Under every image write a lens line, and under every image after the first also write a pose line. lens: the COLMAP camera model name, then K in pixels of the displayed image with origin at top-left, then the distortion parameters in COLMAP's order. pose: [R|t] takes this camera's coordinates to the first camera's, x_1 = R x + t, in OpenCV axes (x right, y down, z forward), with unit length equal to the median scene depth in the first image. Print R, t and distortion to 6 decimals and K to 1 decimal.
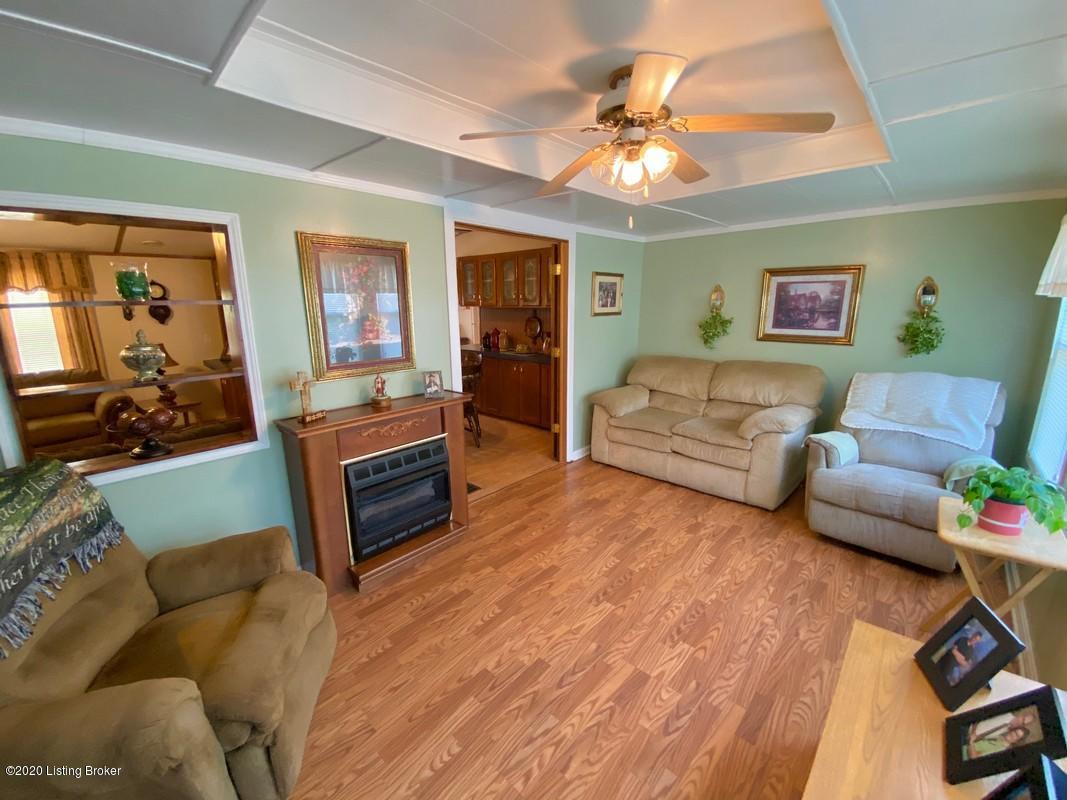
lens RADIAL K [[432.7, 0, 533.5], [0, 432.7, 400.0], [0, 0, 1]] dist [0.026994, -0.018085]
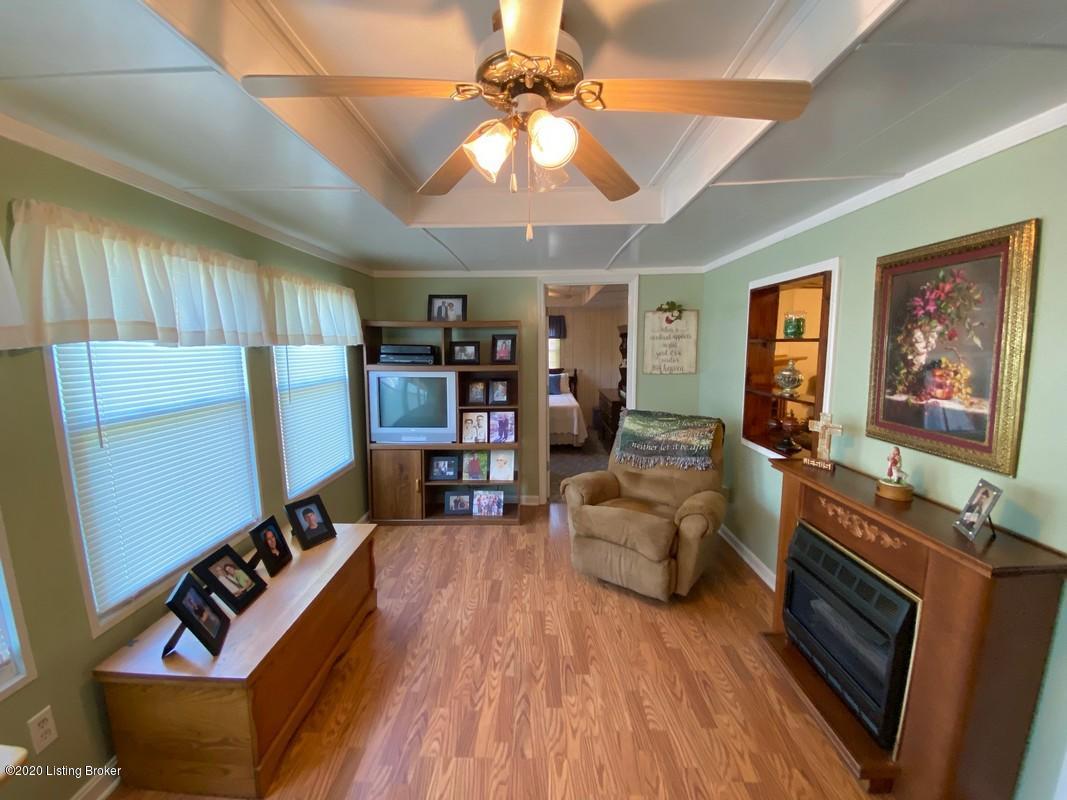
lens RADIAL K [[432.7, 0, 533.5], [0, 432.7, 400.0], [0, 0, 1]] dist [0.026994, -0.018085]
pose [[-0.734550, 0.103540, -0.670609, 0.675224], [-0.136693, 0.945450, 0.295701, -0.347854], [0.664644, 0.308875, -0.680327, 1.487307]]
